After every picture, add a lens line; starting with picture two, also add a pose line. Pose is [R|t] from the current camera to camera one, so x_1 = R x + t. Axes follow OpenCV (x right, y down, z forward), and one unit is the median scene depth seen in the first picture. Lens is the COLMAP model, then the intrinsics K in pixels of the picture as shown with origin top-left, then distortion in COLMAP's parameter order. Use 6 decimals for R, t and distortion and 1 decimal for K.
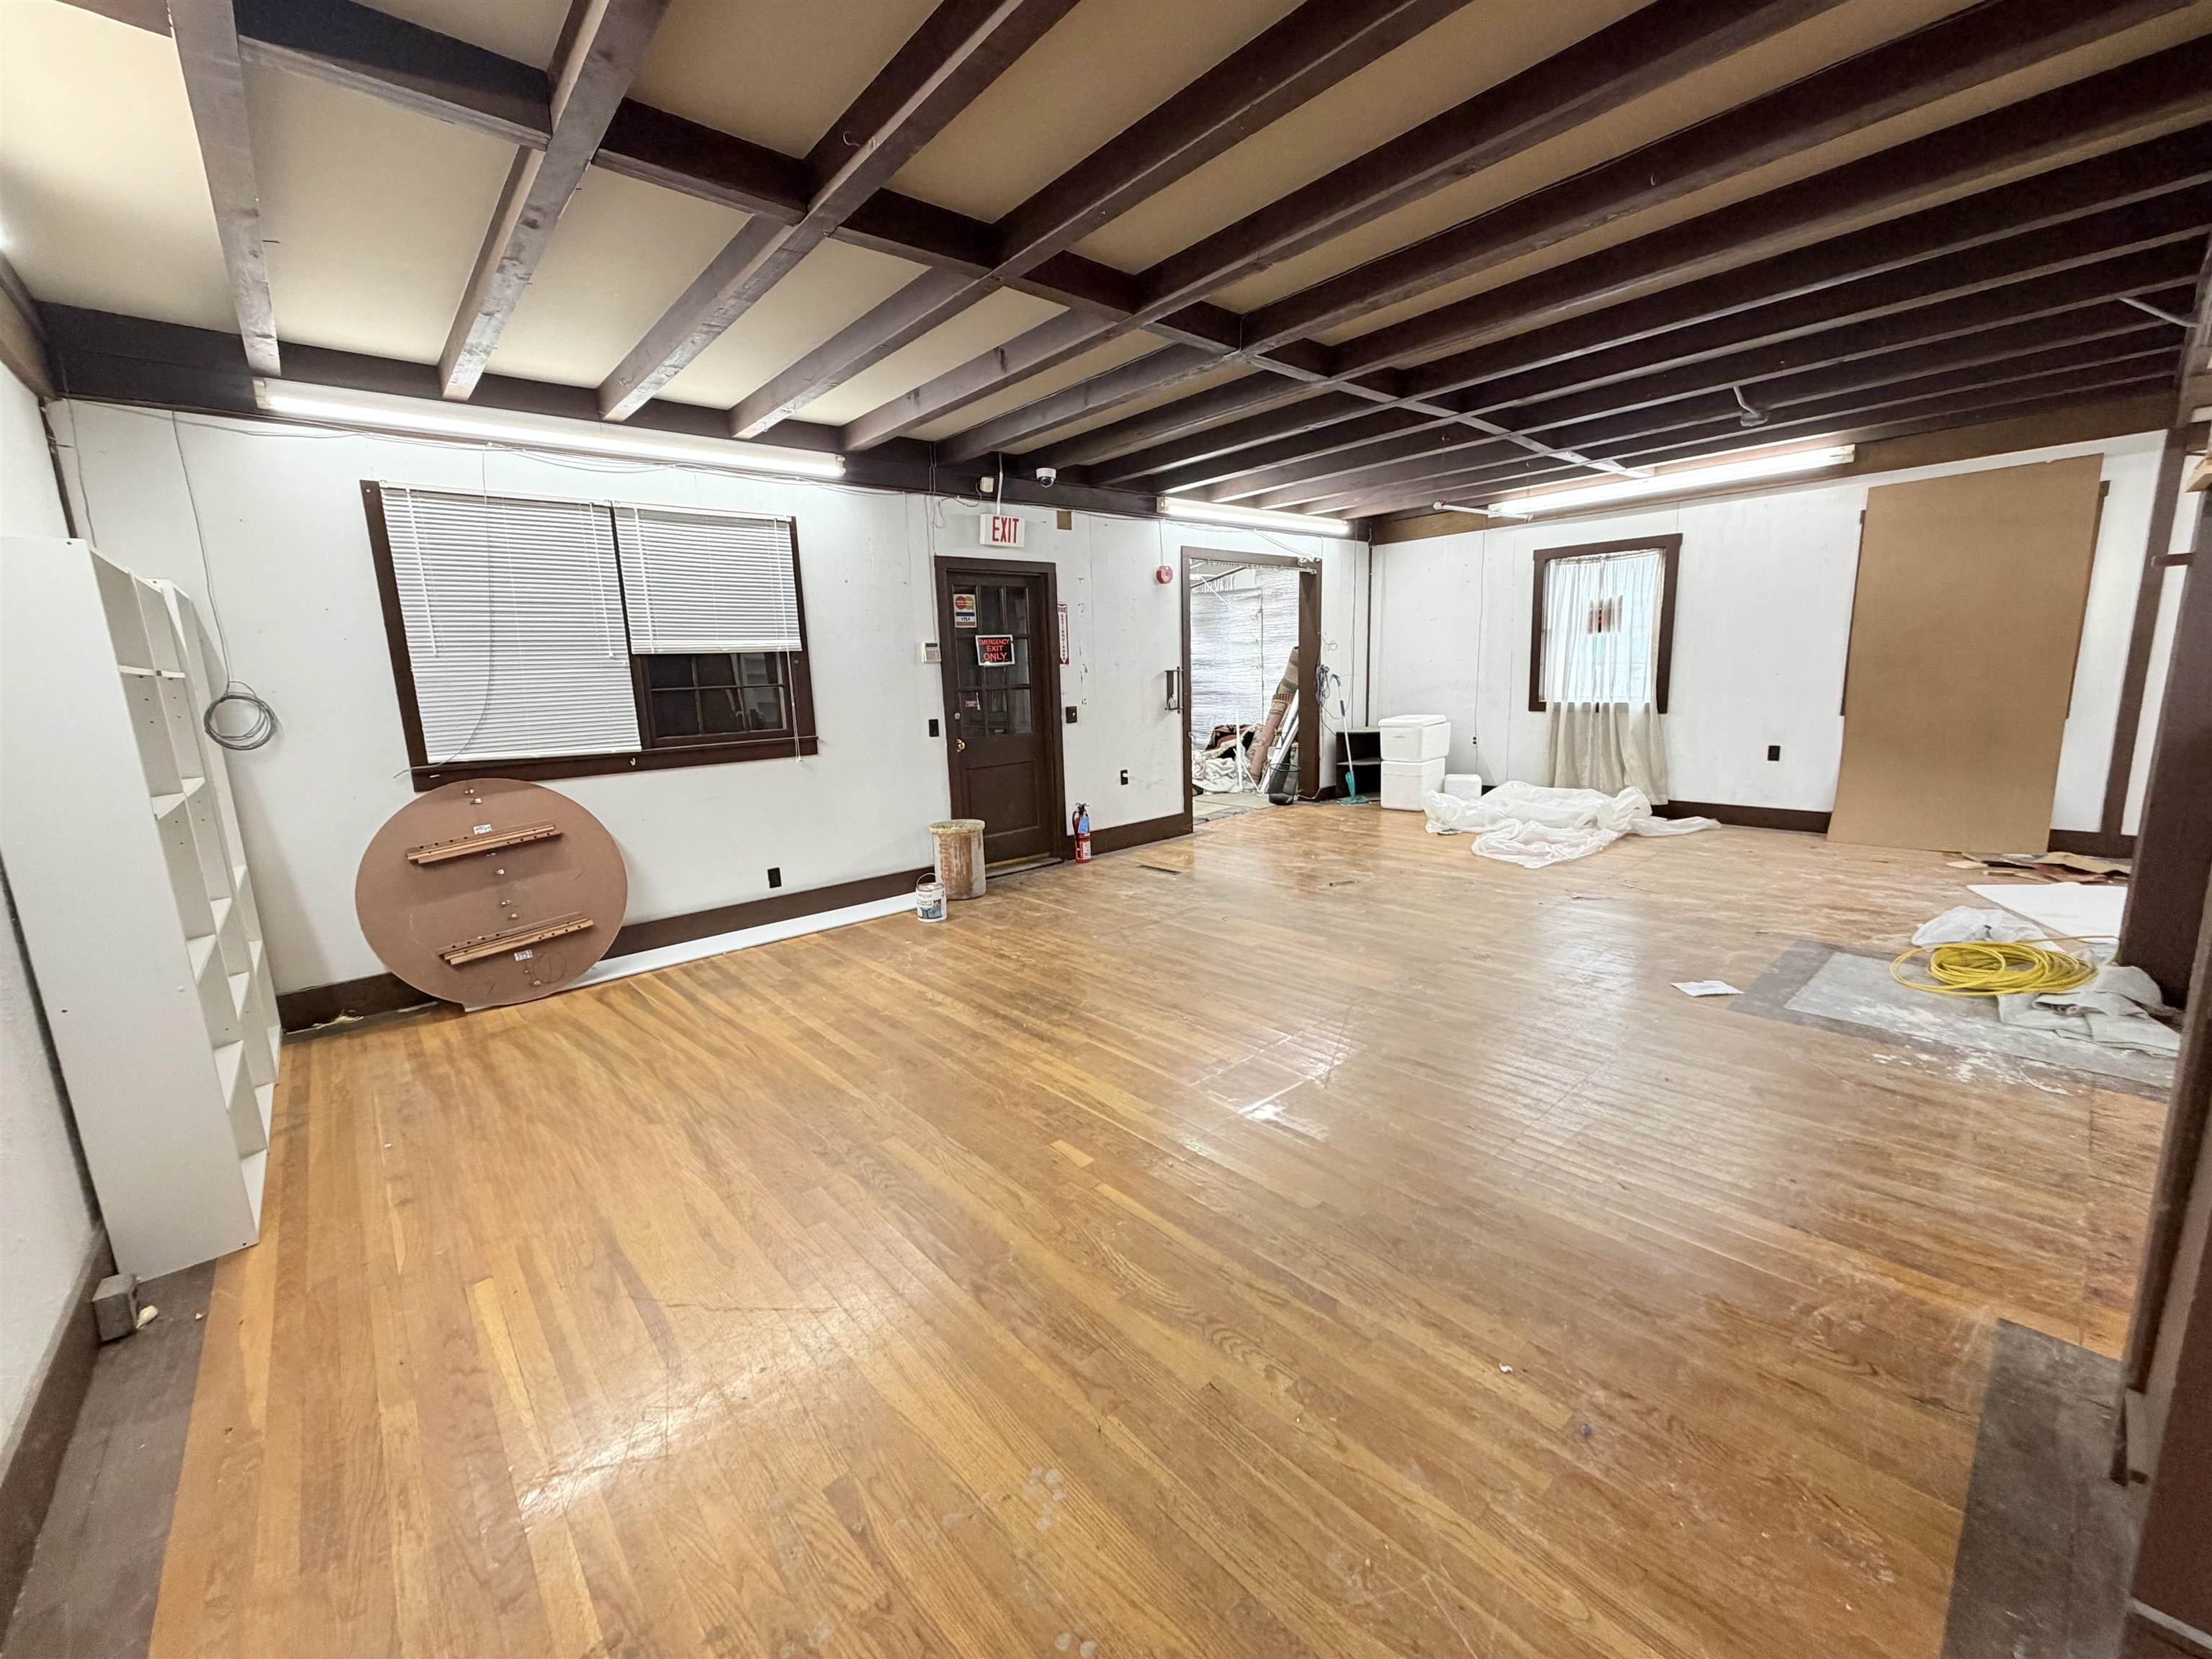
lens RADIAL K [[888.0, 0, 1106.1], [0, 888.0, 834.1], [0, 0, 1]] dist [0.003271, 0.000344]
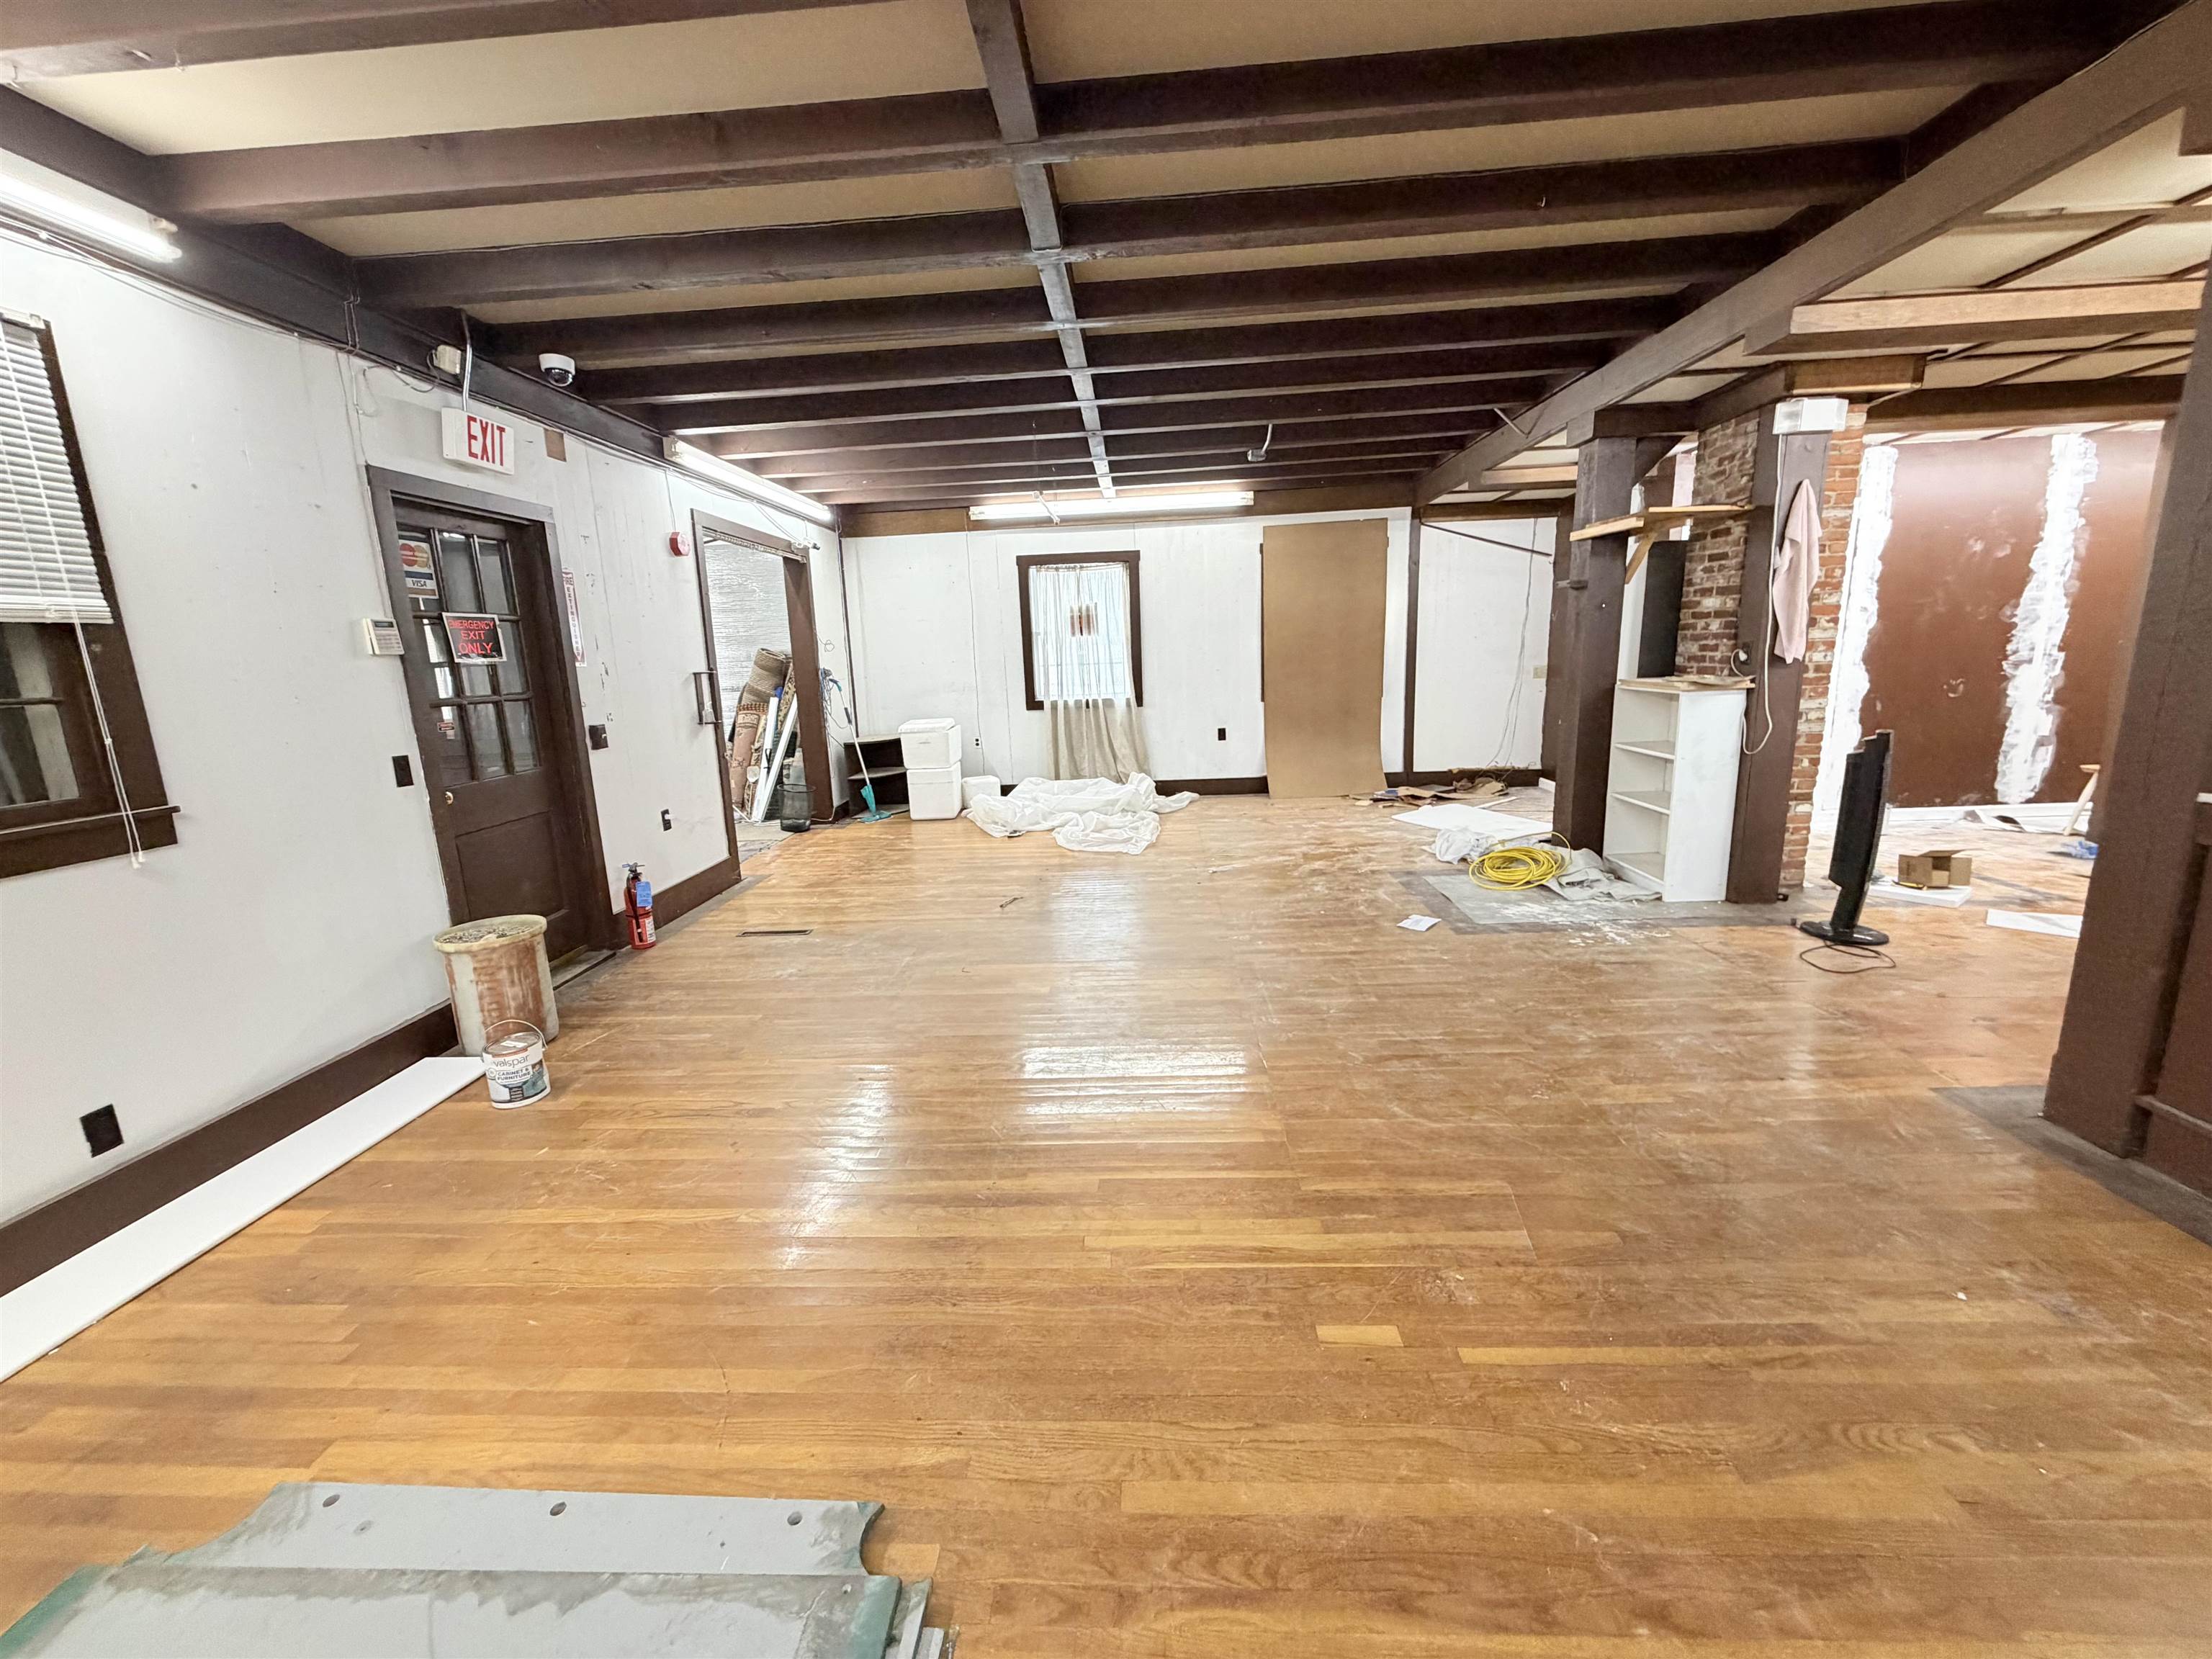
lens RADIAL K [[881.3, 0, 1106.0], [0, 881.3, 829.5], [0, 0, 1]] dist [-0.000089, 0.000070]
pose [[0.700030, -0.133806, 0.701466, -0.278399], [0.148096, 0.988135, 0.040696, -0.038813], [-0.698589, 0.075396, 0.711540, 0.287999]]
